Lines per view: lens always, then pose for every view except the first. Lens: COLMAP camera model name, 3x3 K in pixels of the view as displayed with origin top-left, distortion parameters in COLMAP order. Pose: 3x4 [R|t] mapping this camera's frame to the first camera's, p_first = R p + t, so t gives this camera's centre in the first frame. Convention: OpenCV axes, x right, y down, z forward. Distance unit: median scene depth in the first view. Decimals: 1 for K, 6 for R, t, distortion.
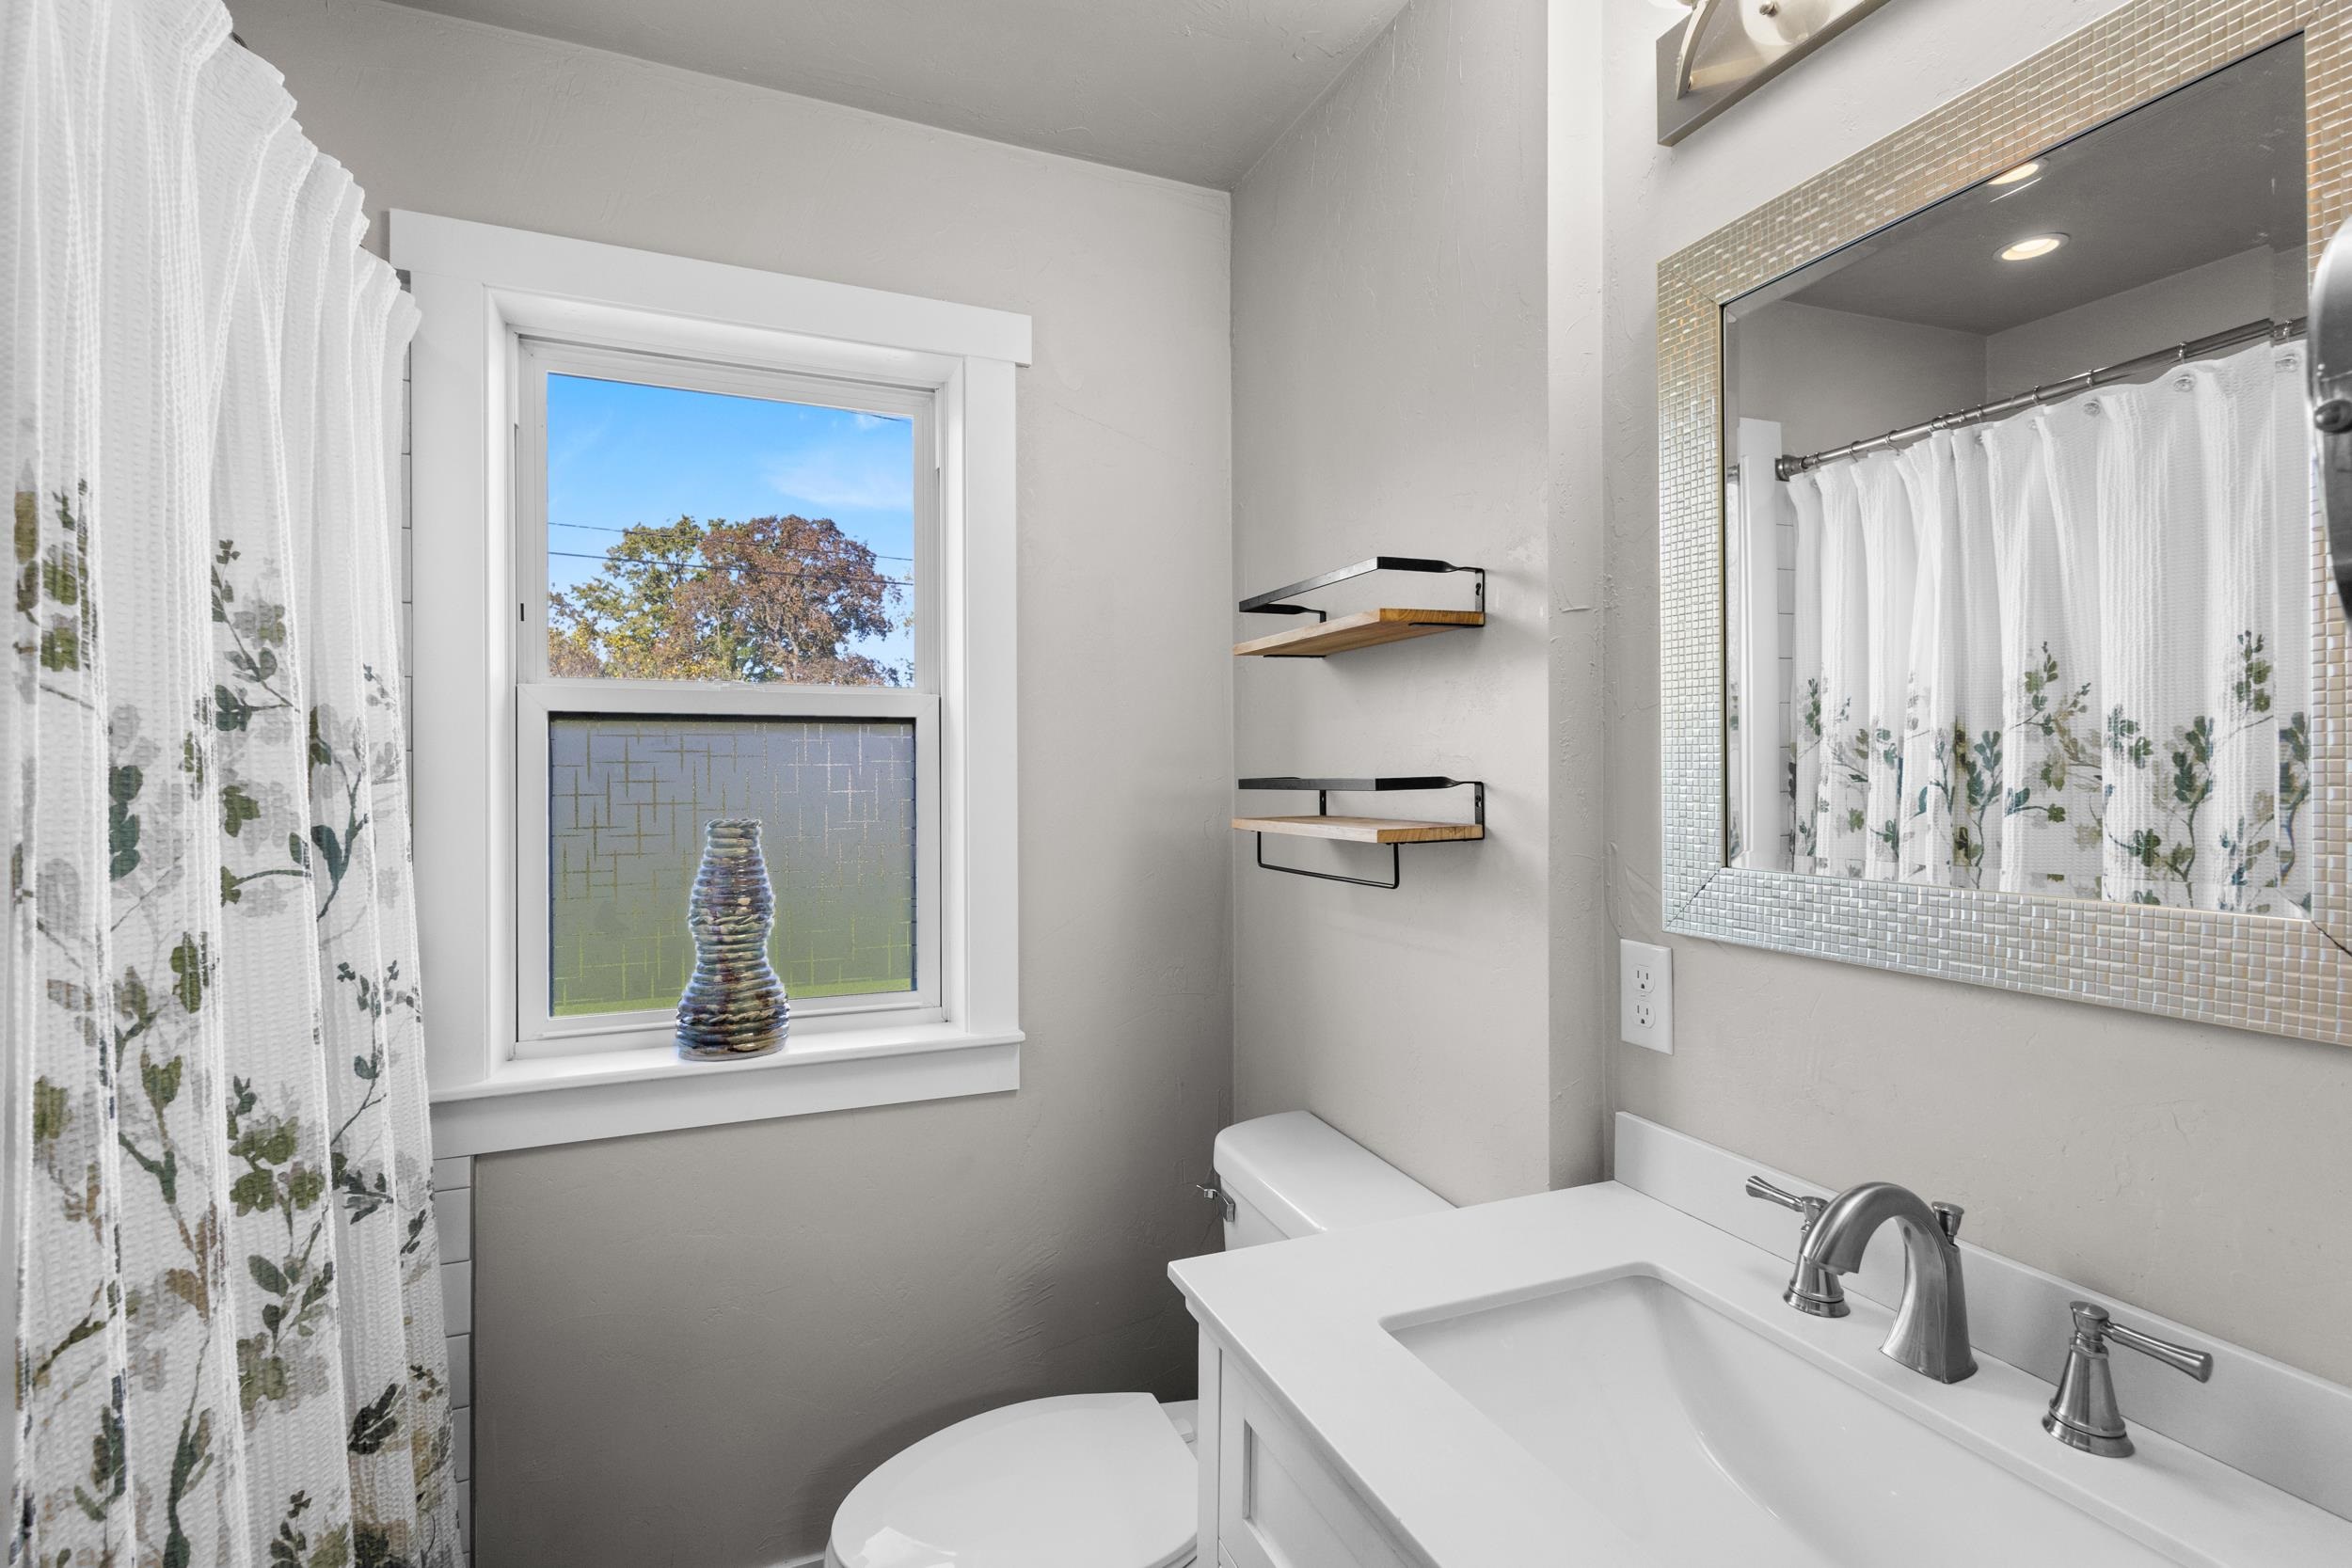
lens RADIAL K [[1084.7, 0, 1169.6], [0, 1084.7, 775.3], [0, 0, 1]] dist [0.015186, -0.007163]
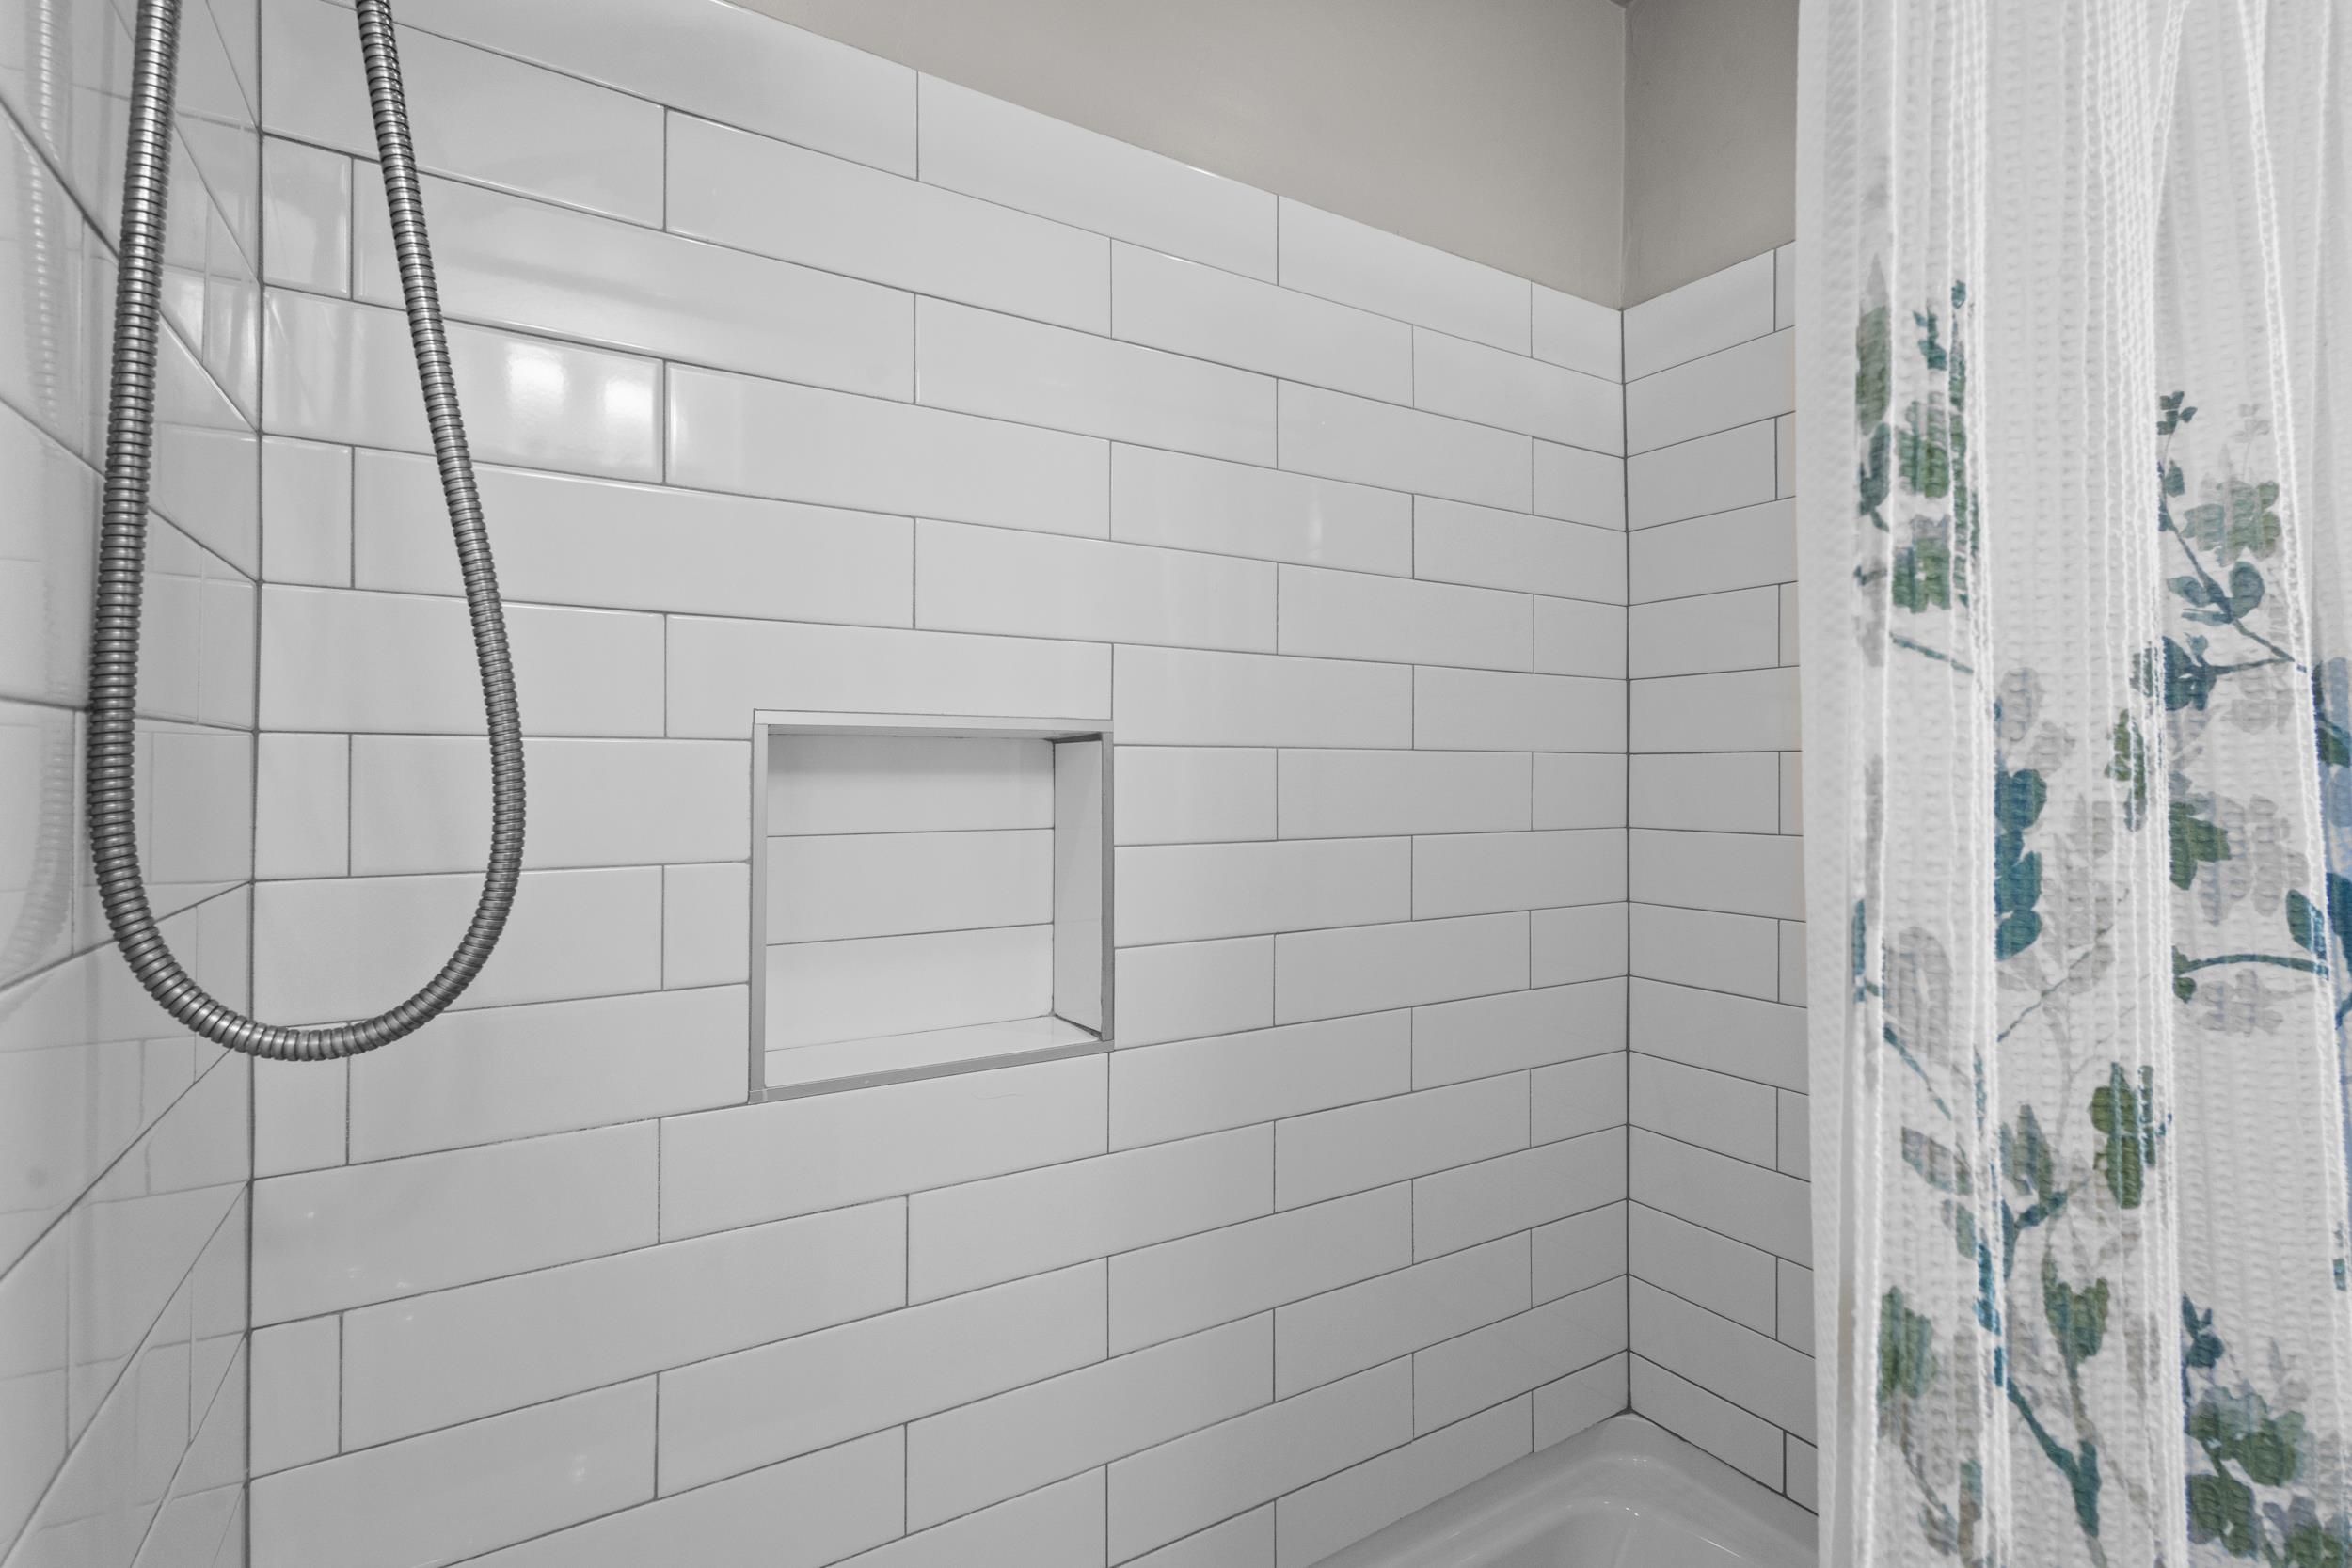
lens RADIAL K [[1084.7, 0, 1159.2], [0, 1084.7, 773.3], [0, 0, 1]] dist [0.015186, -0.007163]
pose [[0.150435, 0.001555, -0.988619, -0.424627], [-0.004494, 0.999990, 0.000889, -0.005390], [0.988610, 0.004309, 0.150441, 0.433818]]
